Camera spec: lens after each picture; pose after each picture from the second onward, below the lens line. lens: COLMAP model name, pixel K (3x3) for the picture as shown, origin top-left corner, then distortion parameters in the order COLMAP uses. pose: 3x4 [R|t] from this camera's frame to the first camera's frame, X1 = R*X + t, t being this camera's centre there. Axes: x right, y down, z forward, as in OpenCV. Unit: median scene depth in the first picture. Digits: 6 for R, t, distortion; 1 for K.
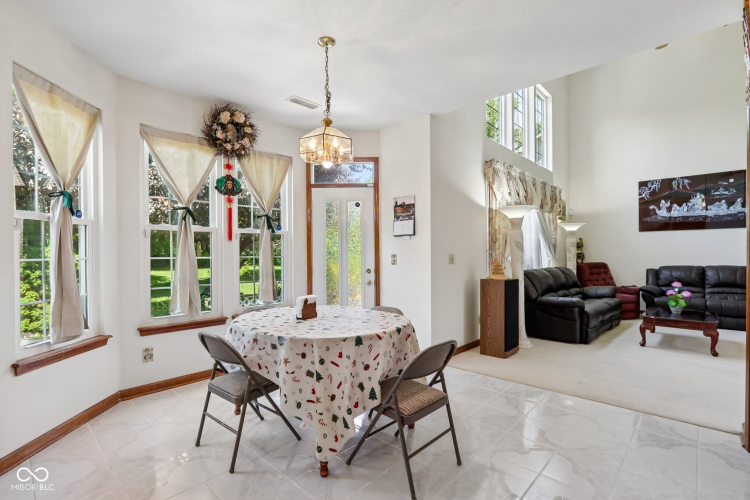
lens RADIAL K [[350.8, 0, 377.1], [0, 350.8, 254.4], [0, 0, 1]] dist [-0.014186, 0.001911]
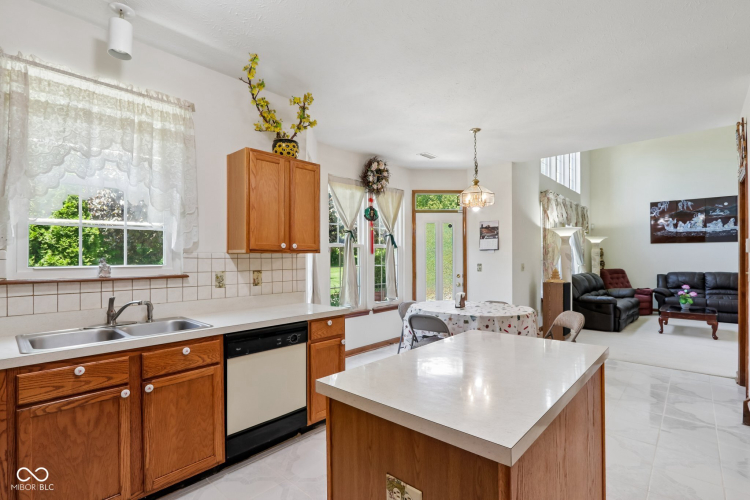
lens RADIAL K [[350.8, 0, 378.5], [0, 350.8, 254.2], [0, 0, 1]] dist [-0.014186, 0.001911]
pose [[0.999875, 0.005197, 0.014919, -0.317813], [-0.005076, 0.999954, -0.008135, -0.020376], [-0.014961, 0.008058, 0.999856, -0.294809]]
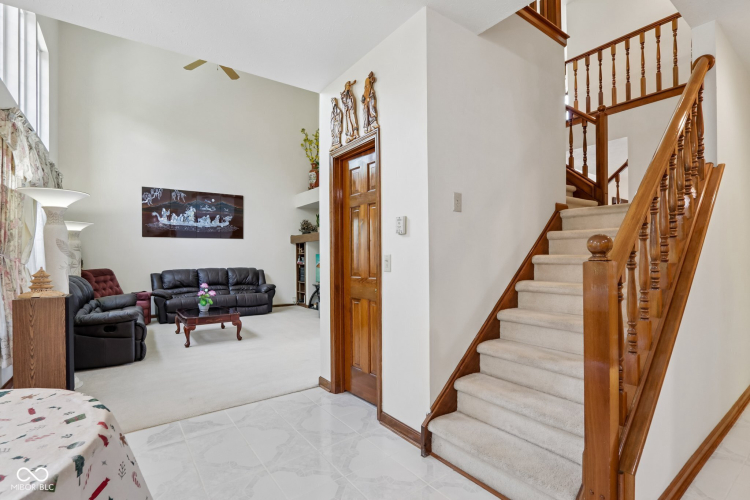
lens RADIAL K [[350.8, 0, 371.7], [0, 350.8, 257.0], [0, 0, 1]] dist [-0.014186, 0.001911]
pose [[0.189951, 0.003163, 0.981789, -0.152464], [0.006733, 0.999967, -0.004524, 0.002329], [-0.981771, 0.007469, 0.189923, 0.248846]]
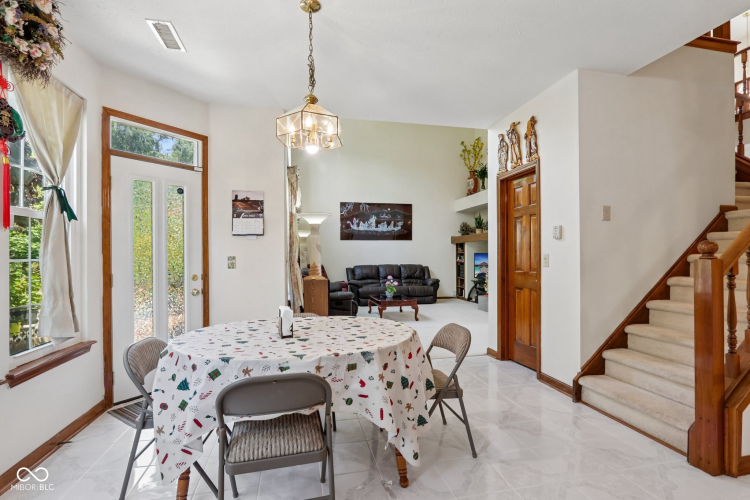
lens RADIAL K [[350.8, 0, 370.9], [0, 350.8, 255.4], [0, 0, 1]] dist [-0.014186, 0.001911]
pose [[0.575367, 0.004602, 0.817882, -0.401210], [0.001742, 0.999975, -0.006853, 0.003438], [-0.817893, 0.005368, 0.575345, 0.210066]]
